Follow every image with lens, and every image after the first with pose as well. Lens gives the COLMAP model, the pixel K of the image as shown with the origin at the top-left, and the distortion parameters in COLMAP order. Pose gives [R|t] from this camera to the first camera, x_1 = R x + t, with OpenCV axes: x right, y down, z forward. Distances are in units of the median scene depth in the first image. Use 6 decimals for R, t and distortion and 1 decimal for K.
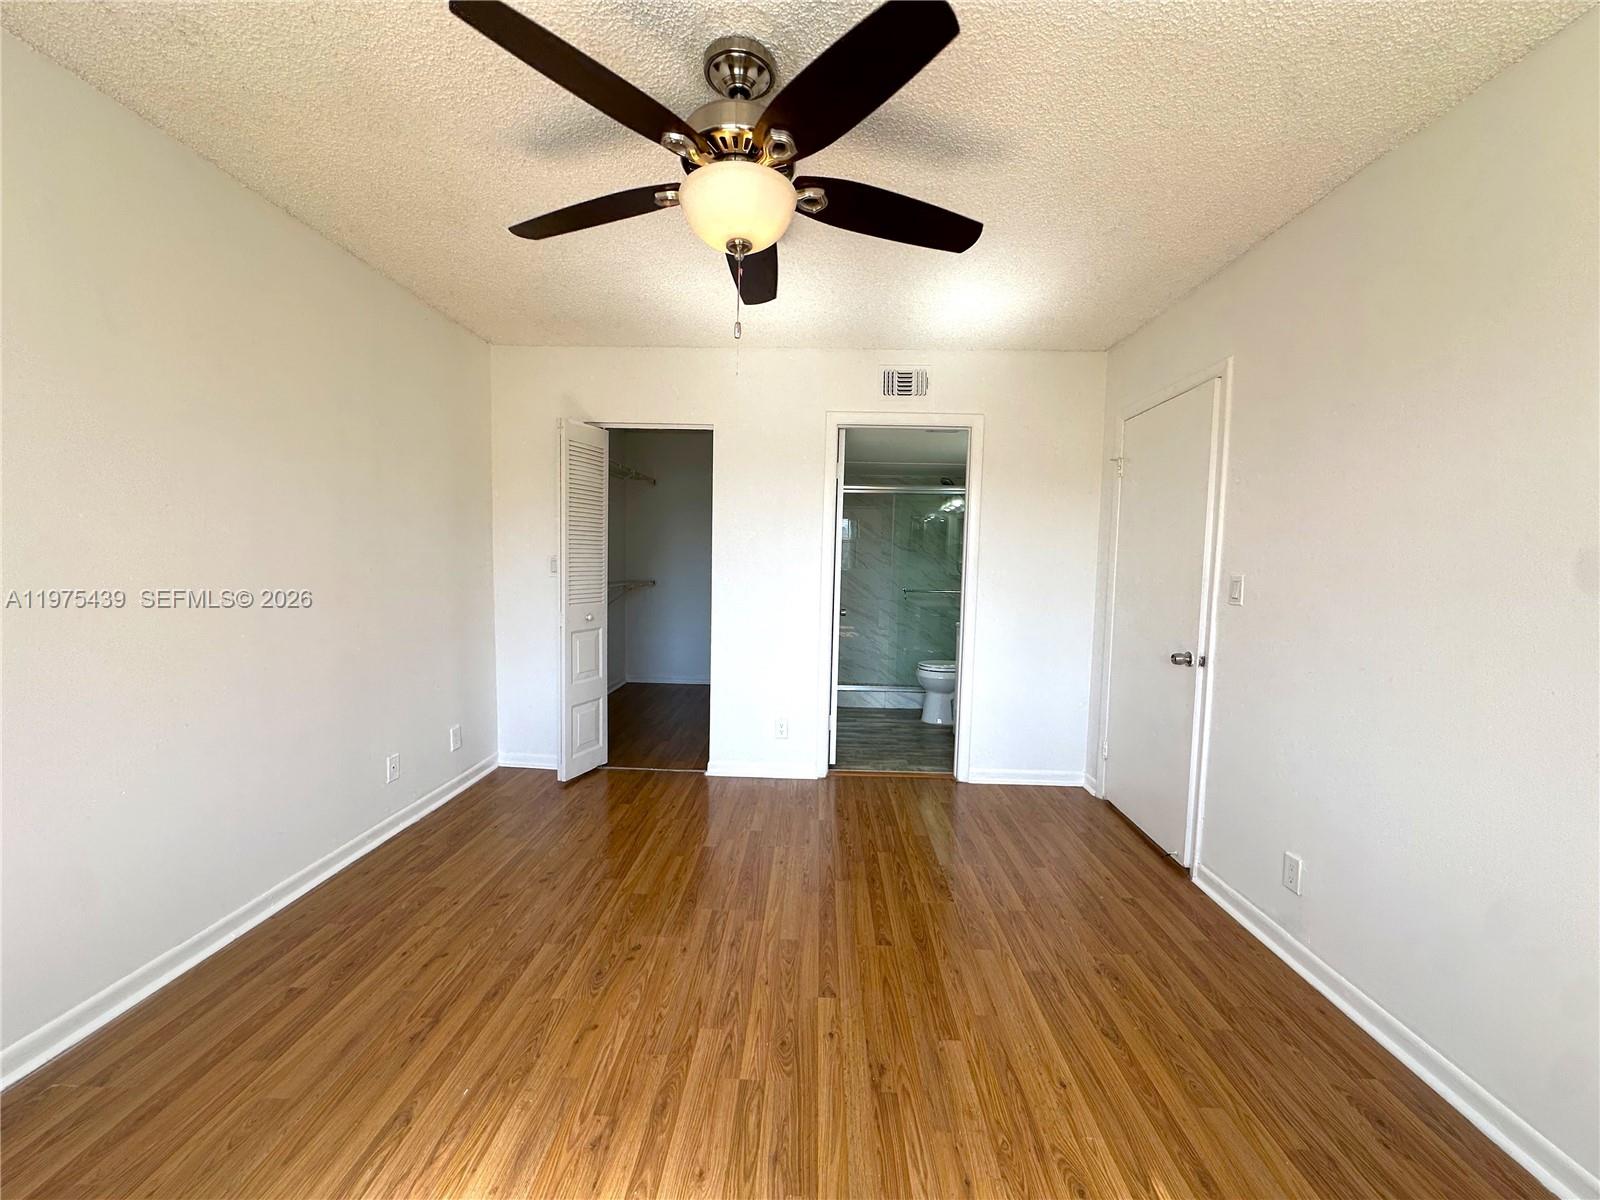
lens RADIAL K [[639.9, 0, 792.1], [0, 639.9, 596.7], [0, 0, 1]] dist [-0.004365, 0.001056]
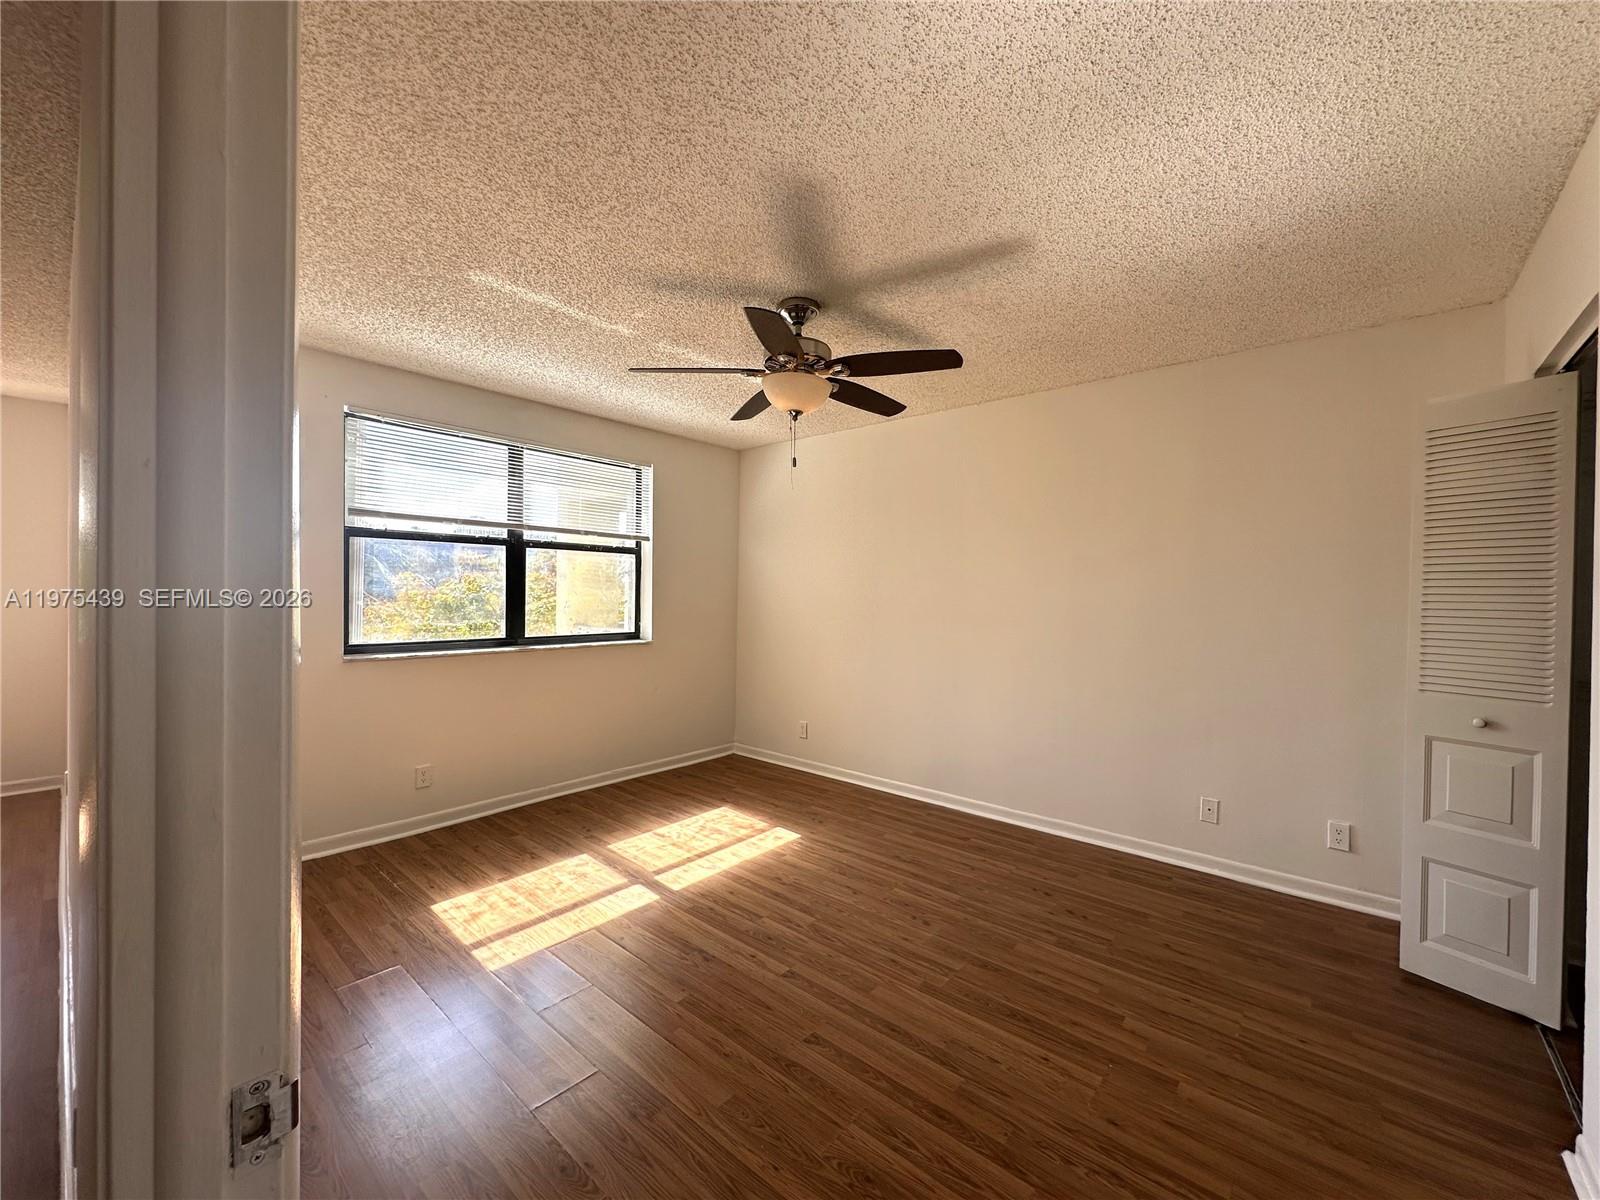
lens RADIAL K [[639.9, 0, 799.6], [0, 639.9, 602.2], [0, 0, 1]] dist [-0.004365, 0.001056]
pose [[-0.621227, -0.019071, -0.783398, 0.861537], [-0.075081, 0.996553, 0.035278, -0.082598], [0.780025, 0.080734, -0.620518, 1.501145]]
